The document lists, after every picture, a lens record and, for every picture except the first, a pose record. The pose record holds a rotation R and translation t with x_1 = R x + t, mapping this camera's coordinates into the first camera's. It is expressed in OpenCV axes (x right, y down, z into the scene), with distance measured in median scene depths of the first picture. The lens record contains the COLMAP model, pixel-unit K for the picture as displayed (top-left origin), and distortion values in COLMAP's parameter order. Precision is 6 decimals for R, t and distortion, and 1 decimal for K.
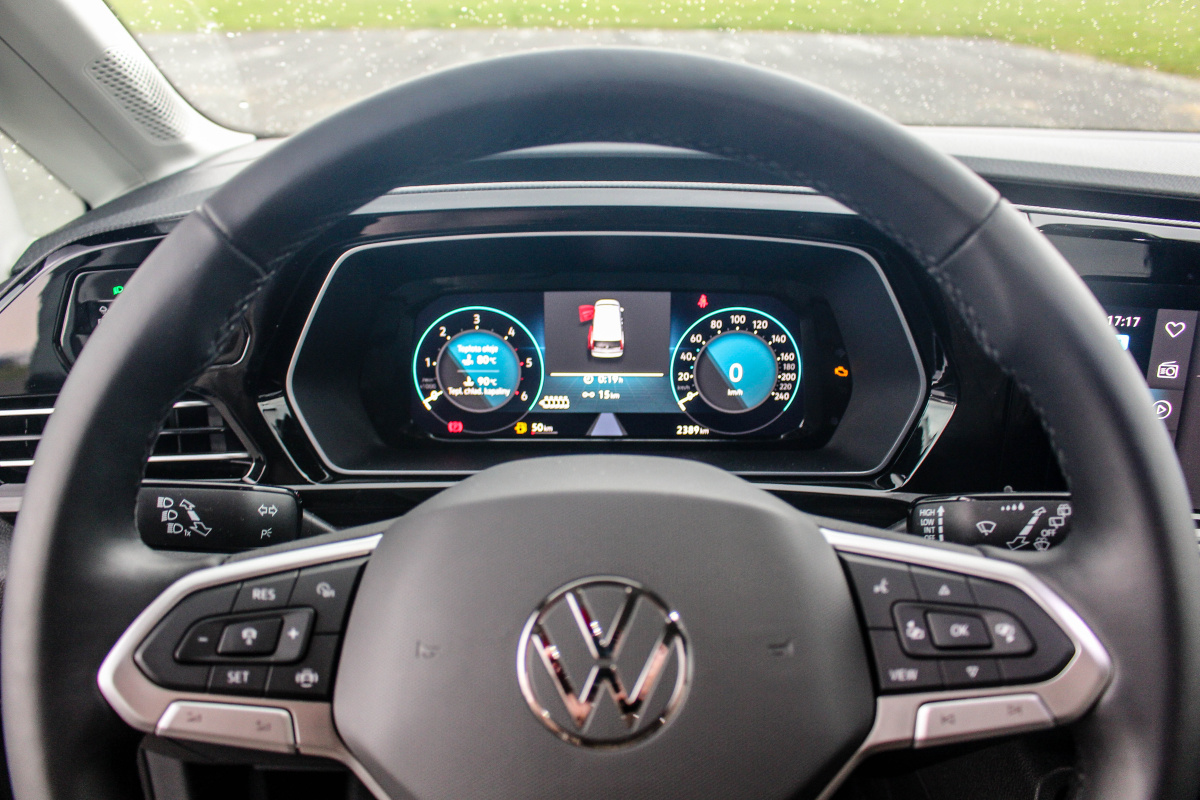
lens RADIAL K [[871.0, 0, 600.0], [0, 871.0, 400.0], [0, 0, 1]] dist [-0.121372, 0.114578]
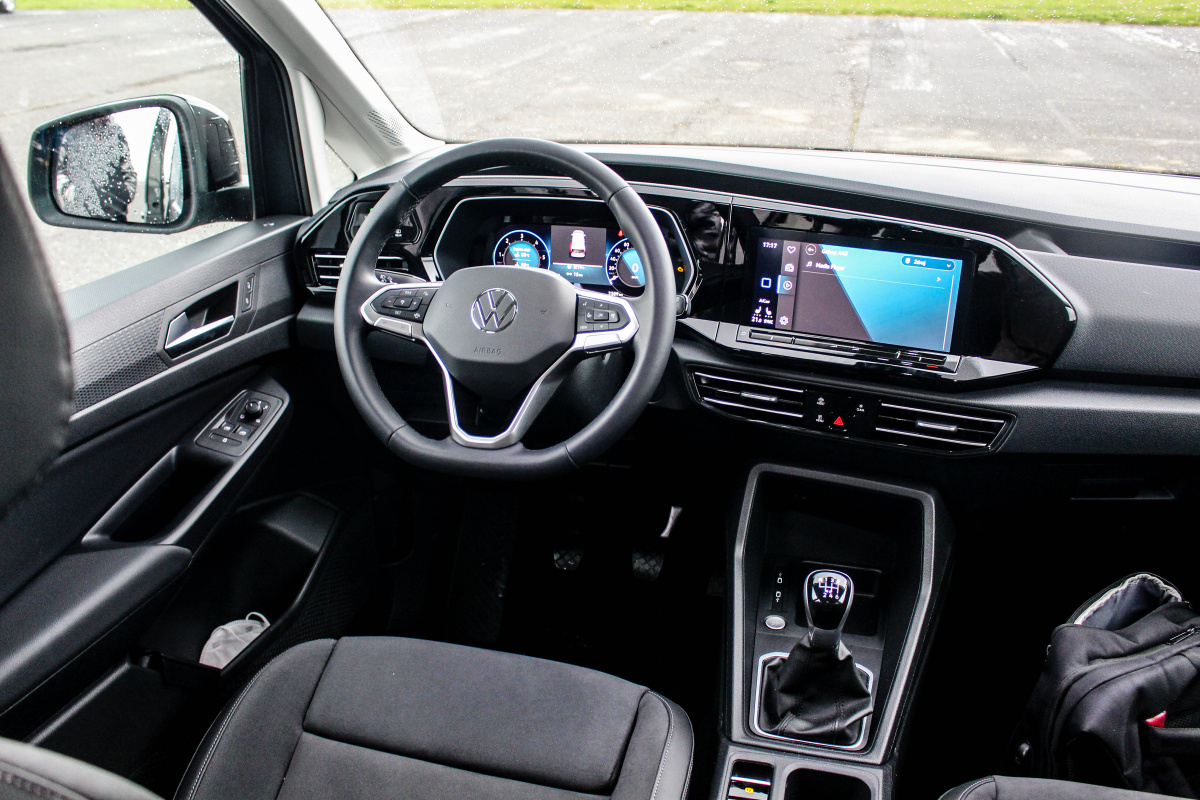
lens RADIAL K [[694.5, 0, 600.0], [0, 694.5, 400.0], [0, 0, 1]] dist [-0.002109, -0.000157]
pose [[0.978665, 0.097464, -0.180875, 0.422674], [-0.085663, 0.993722, 0.071967, 0.182263], [0.186754, -0.054938, 0.980869, -0.750961]]
